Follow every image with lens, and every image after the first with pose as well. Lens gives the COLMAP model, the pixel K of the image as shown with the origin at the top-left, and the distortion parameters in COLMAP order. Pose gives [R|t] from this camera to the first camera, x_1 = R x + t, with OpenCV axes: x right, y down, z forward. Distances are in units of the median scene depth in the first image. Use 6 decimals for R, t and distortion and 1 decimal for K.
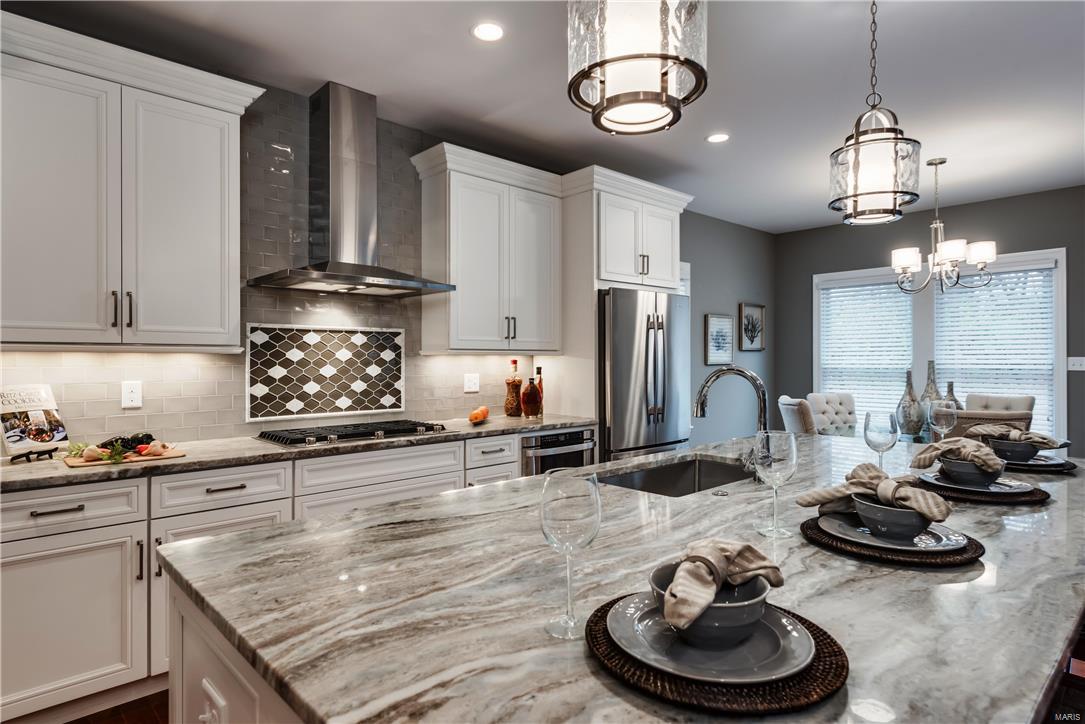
lens RADIAL K [[601.6, 0, 534.7], [0, 601.6, 359.7], [0, 0, 1]] dist [0.006866, -0.000252]
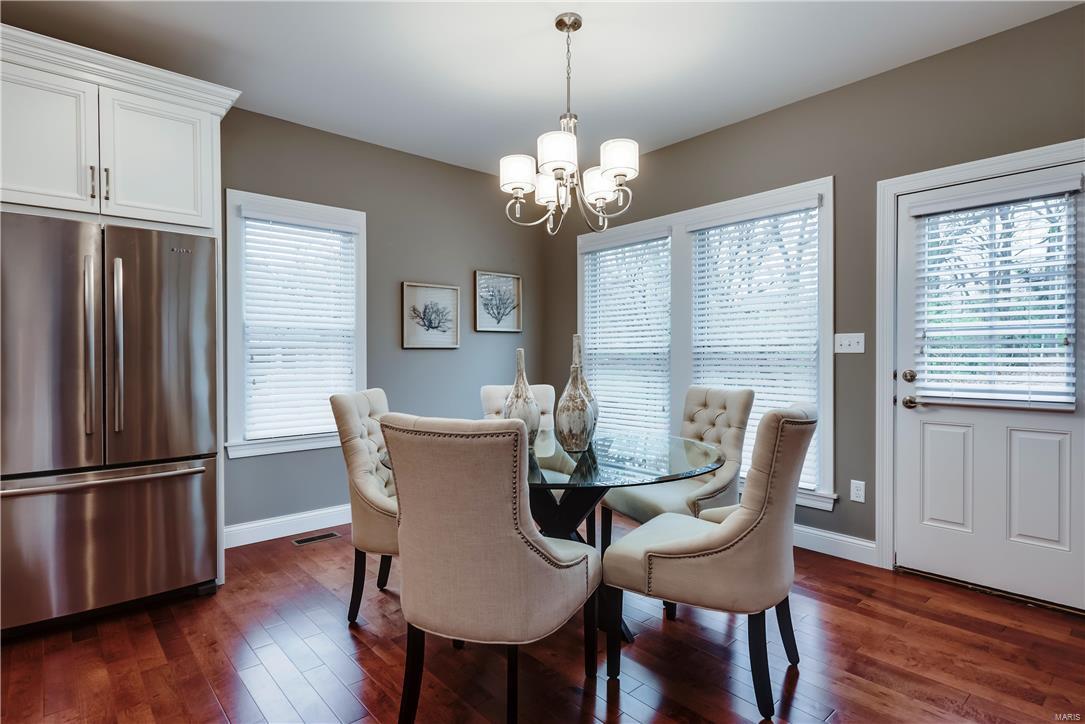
lens RADIAL K [[560.0, 0, 540.4], [0, 560.0, 355.7], [0, 0, 1]] dist [0.004478, -0.001470]
pose [[0.999877, -0.000985, -0.015633, 0.446526], [0.000994, 0.999999, 0.000542, 0.016715], [0.015633, -0.000558, 0.999878, 0.281829]]
